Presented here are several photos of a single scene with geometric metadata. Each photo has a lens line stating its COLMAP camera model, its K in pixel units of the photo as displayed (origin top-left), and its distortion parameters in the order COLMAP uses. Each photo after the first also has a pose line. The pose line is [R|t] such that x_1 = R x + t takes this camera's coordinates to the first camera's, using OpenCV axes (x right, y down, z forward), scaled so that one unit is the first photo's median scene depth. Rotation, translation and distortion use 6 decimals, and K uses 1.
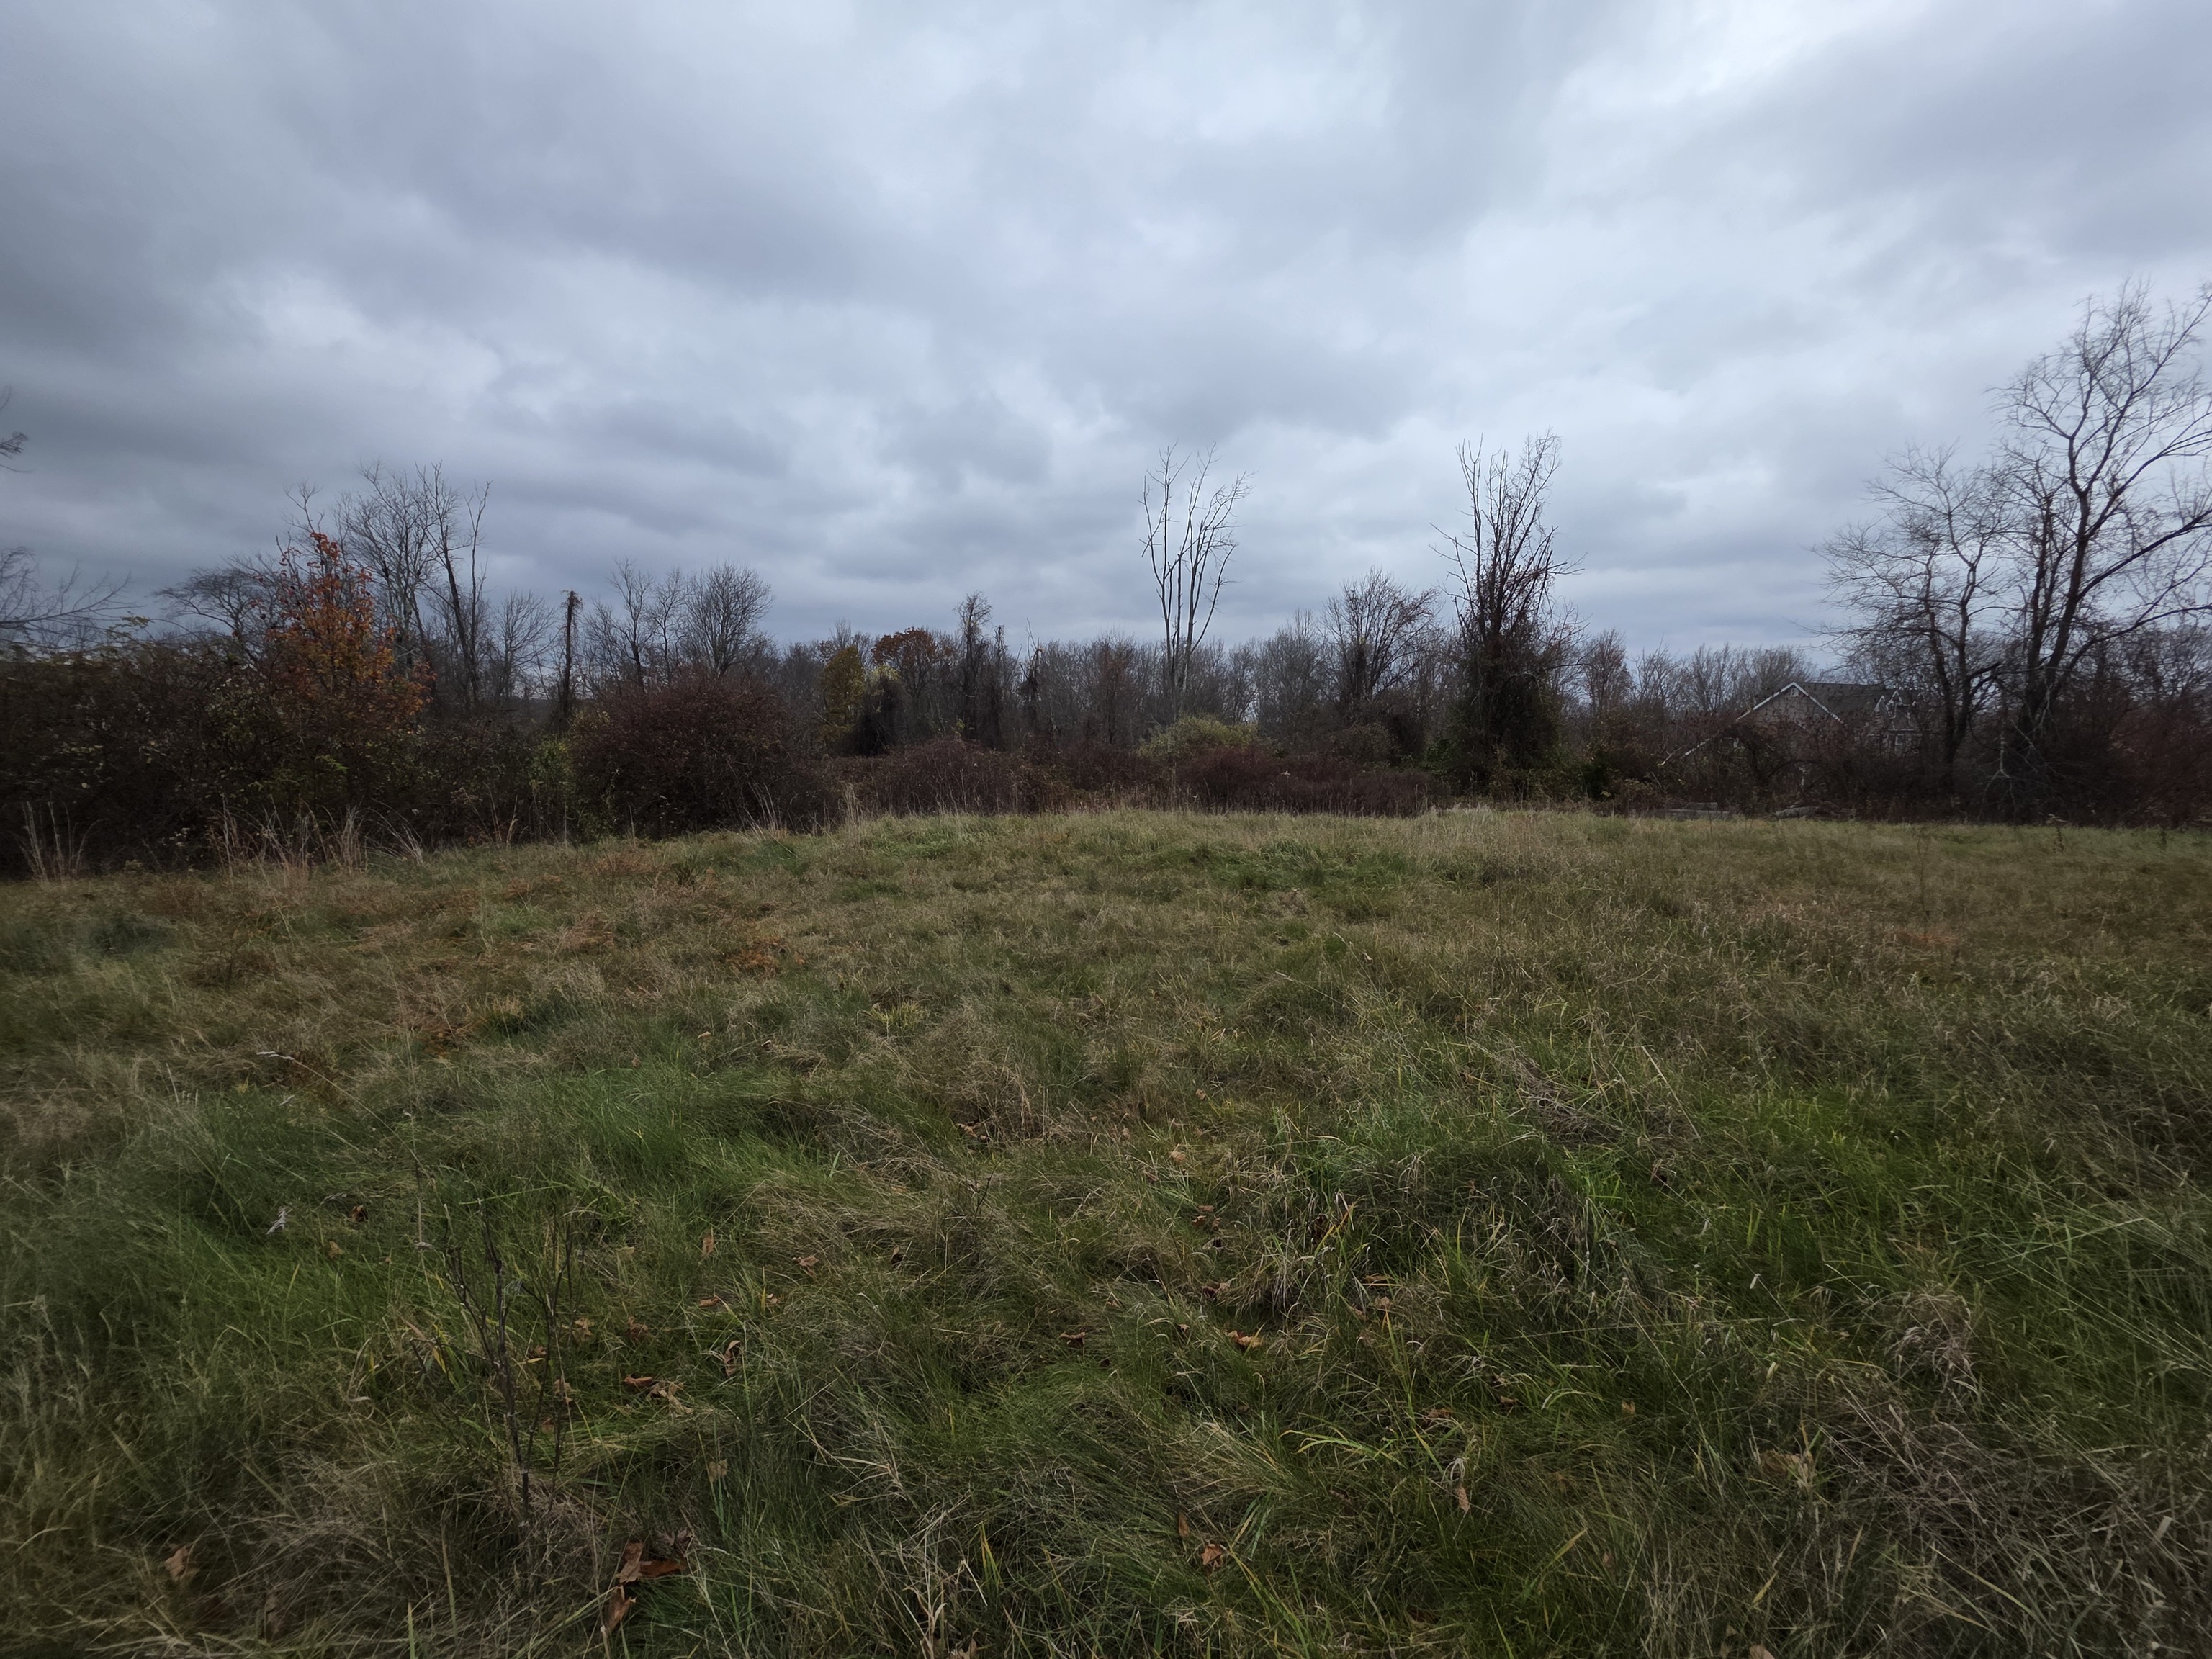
lens RADIAL K [[871.5, 0, 1092.6], [0, 871.5, 822.3], [0, 0, 1]] dist [0.002991, -0.000617]
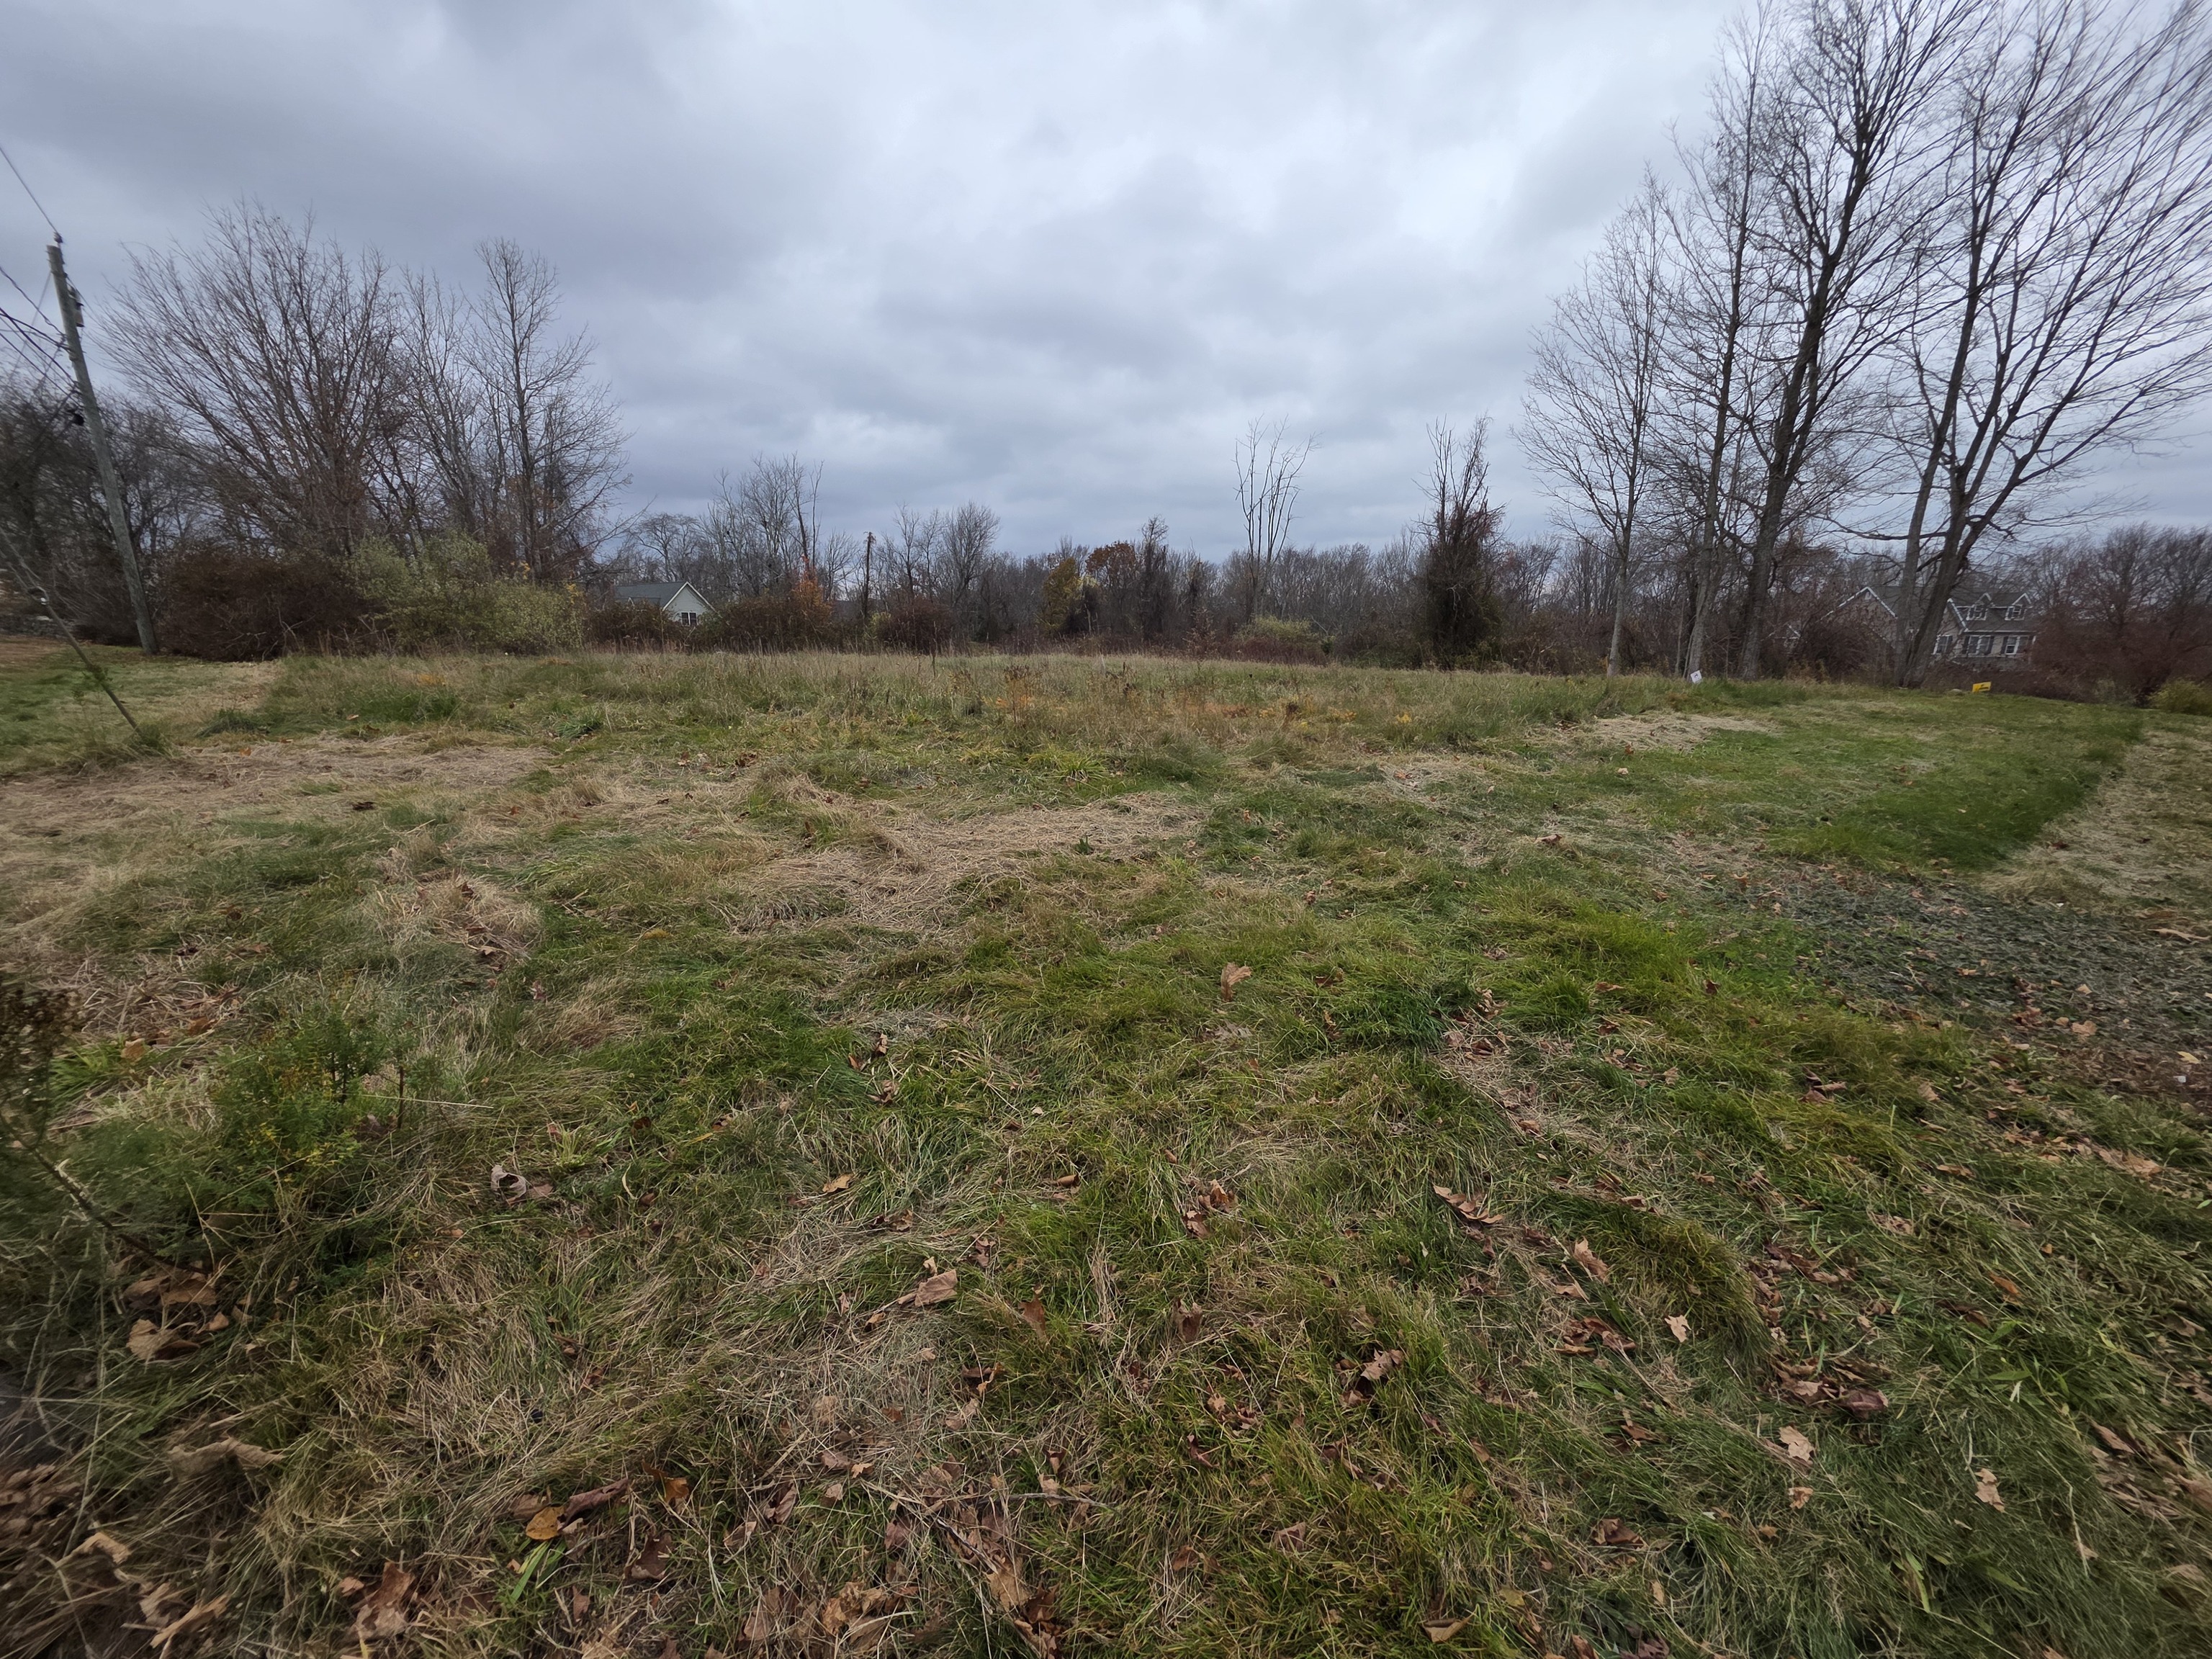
lens RADIAL K [[871.5, 0, 1102.6], [0, 871.5, 817.3], [0, 0, 1]] dist [0.002991, -0.000617]
pose [[0.962772, 0.062944, -0.262883, 0.411121], [-0.034731, 0.993255, 0.110624, 0.085741], [0.268073, -0.097376, 0.958465, -0.726752]]
